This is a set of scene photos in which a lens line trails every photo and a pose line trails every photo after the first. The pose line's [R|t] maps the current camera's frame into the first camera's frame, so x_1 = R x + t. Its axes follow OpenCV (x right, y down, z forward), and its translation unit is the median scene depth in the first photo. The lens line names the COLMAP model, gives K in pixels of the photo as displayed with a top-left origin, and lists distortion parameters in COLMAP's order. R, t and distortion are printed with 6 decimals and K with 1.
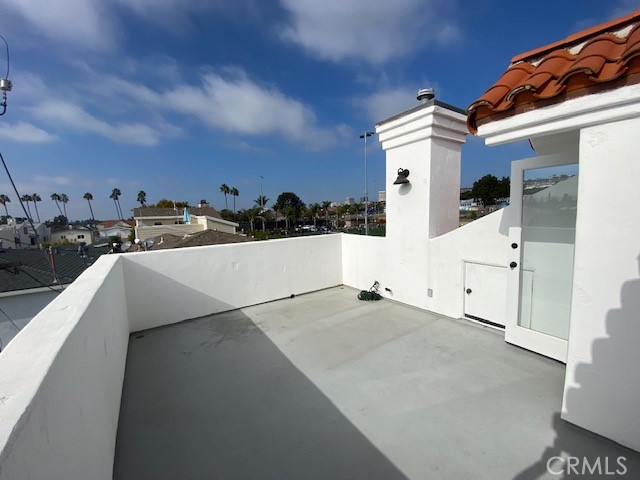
lens RADIAL K [[256.3, 0, 318.4], [0, 256.3, 241.9], [0, 0, 1]] dist [0.001593, -0.000416]
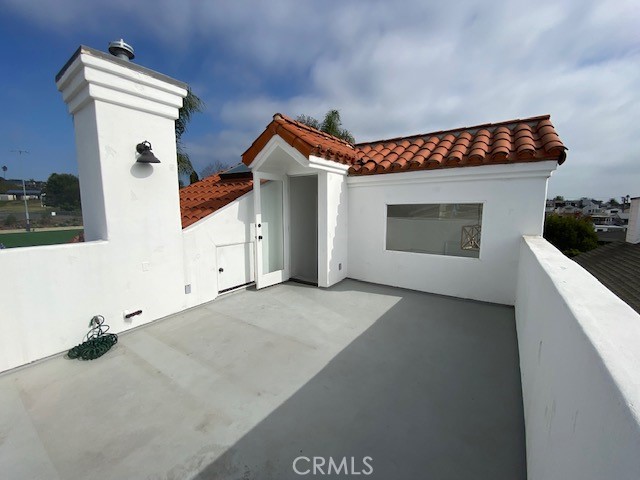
lens RADIAL K [[256.3, 0, 318.4], [0, 256.3, 241.9], [0, 0, 1]] dist [0.001593, -0.000416]
pose [[-0.361648, -0.093348, 0.927630, -0.623225], [0.117137, 0.982541, 0.144541, -0.053737], [-0.924927, 0.160932, -0.344399, 0.897501]]
